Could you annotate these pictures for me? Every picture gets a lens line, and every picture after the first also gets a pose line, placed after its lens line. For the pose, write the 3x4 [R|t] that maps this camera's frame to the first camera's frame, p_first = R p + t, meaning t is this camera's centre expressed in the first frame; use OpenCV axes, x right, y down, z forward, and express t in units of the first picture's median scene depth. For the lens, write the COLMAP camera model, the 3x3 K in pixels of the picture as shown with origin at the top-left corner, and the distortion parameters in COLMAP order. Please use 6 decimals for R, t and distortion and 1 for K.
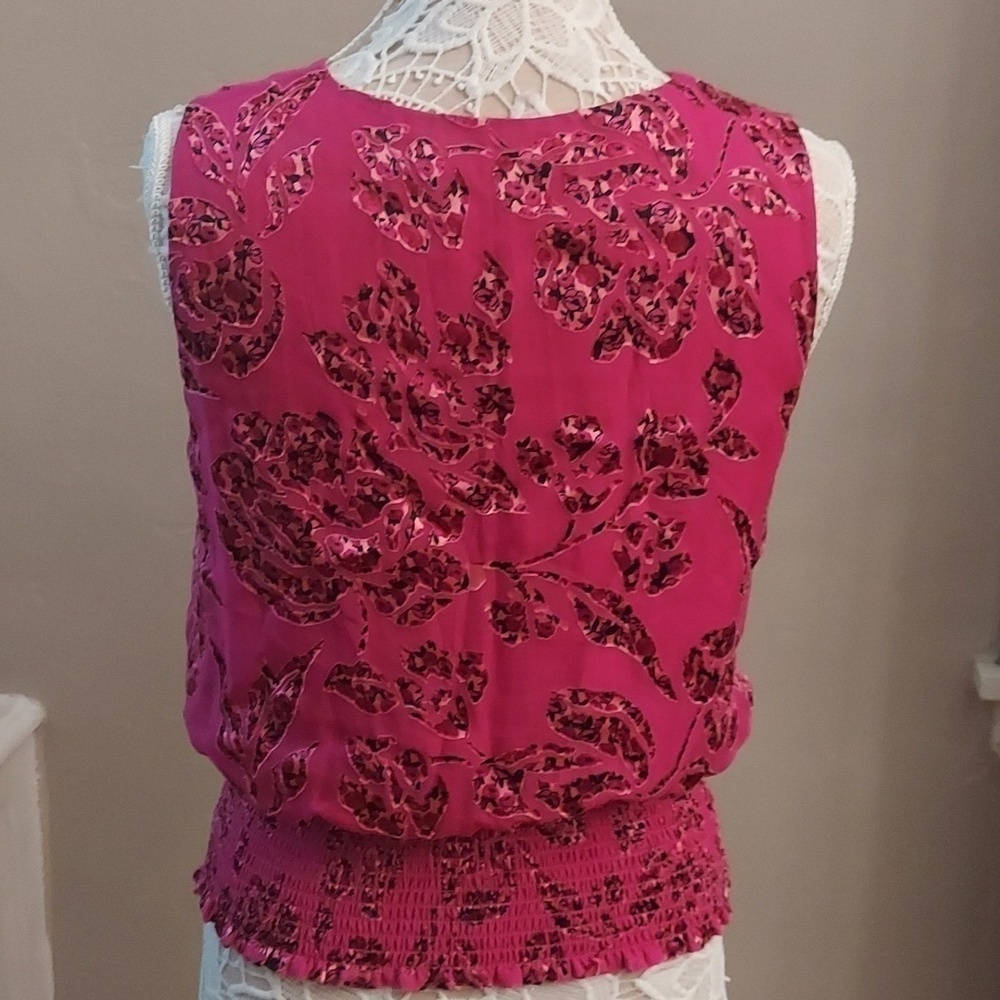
lens RADIAL K [[1615.9, 0, 500.0], [0, 1615.9, 500.0], [0, 0, 1]] dist [0.194985, -0.582336]
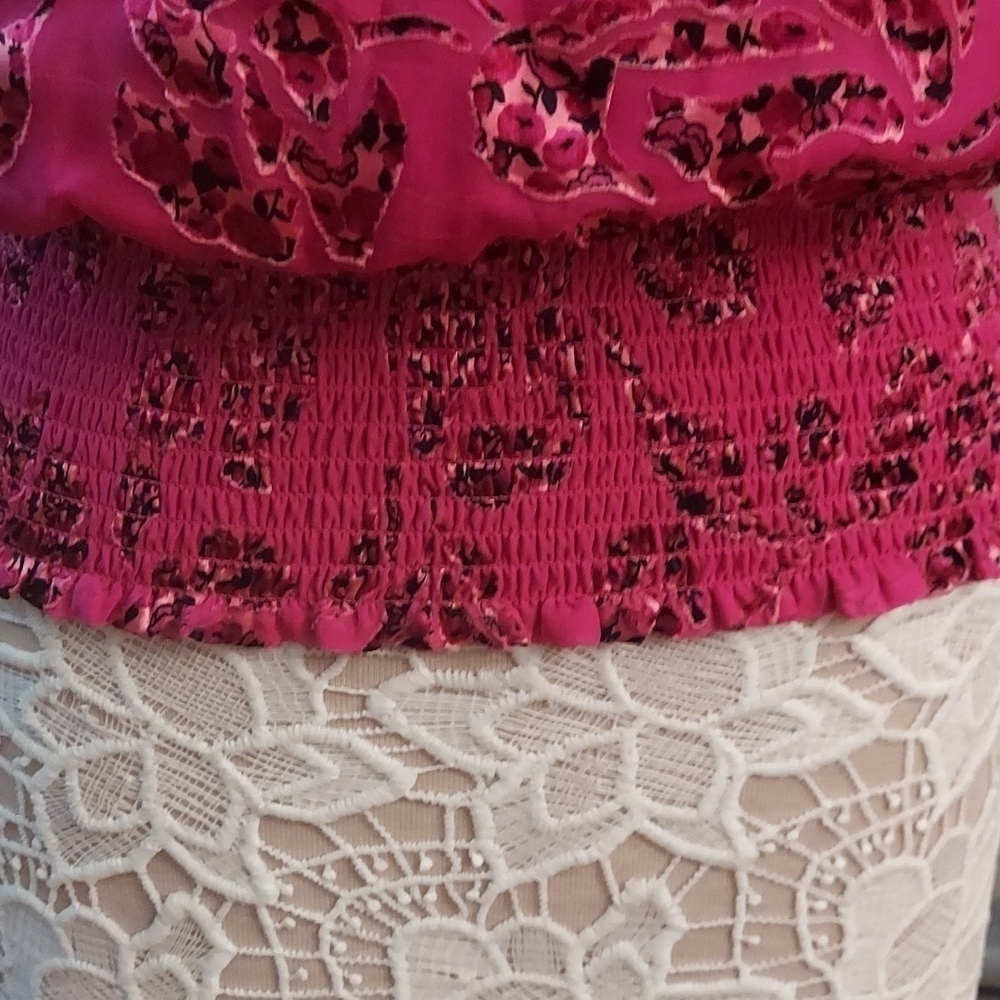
lens RADIAL K [[1644.2, 0, 518.9], [0, 1644.2, 518.1], [0, 0, 1]] dist [0.135796, -0.124259]
pose [[0.999447, 0.007815, -0.032319, 0.007096], [-0.001865, 0.983631, 0.180185, 0.215281], [0.033198, -0.180025, 0.983102, 0.668984]]
